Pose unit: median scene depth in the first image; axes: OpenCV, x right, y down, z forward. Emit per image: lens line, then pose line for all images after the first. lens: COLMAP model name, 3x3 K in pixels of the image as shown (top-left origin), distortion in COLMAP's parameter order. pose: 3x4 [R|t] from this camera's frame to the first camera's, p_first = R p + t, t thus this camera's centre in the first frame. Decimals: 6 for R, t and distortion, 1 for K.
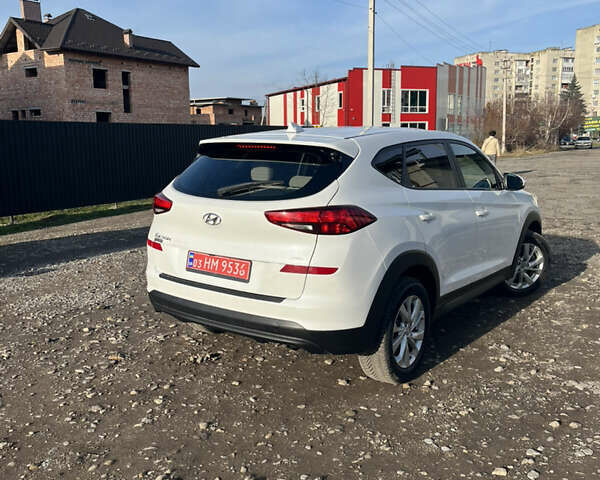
lens RADIAL K [[620.1, 0, 300.0], [0, 620.1, 240.0], [0, 0, 1]] dist [0.090940, -0.159826]
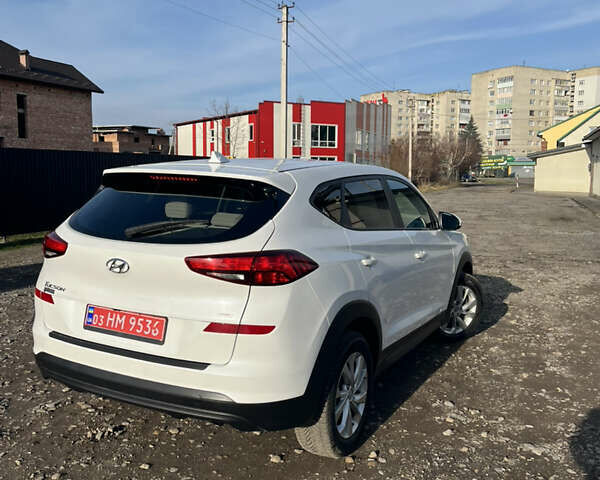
lens RADIAL K [[620.1, 0, 300.0], [0, 620.1, 240.0], [0, 0, 1]] dist [0.090940, -0.159826]
pose [[0.989024, 0.005163, 0.147664, -0.018961], [0.002266, 0.998742, -0.050099, -0.018446], [-0.147737, 0.049883, 0.987768, 0.109542]]
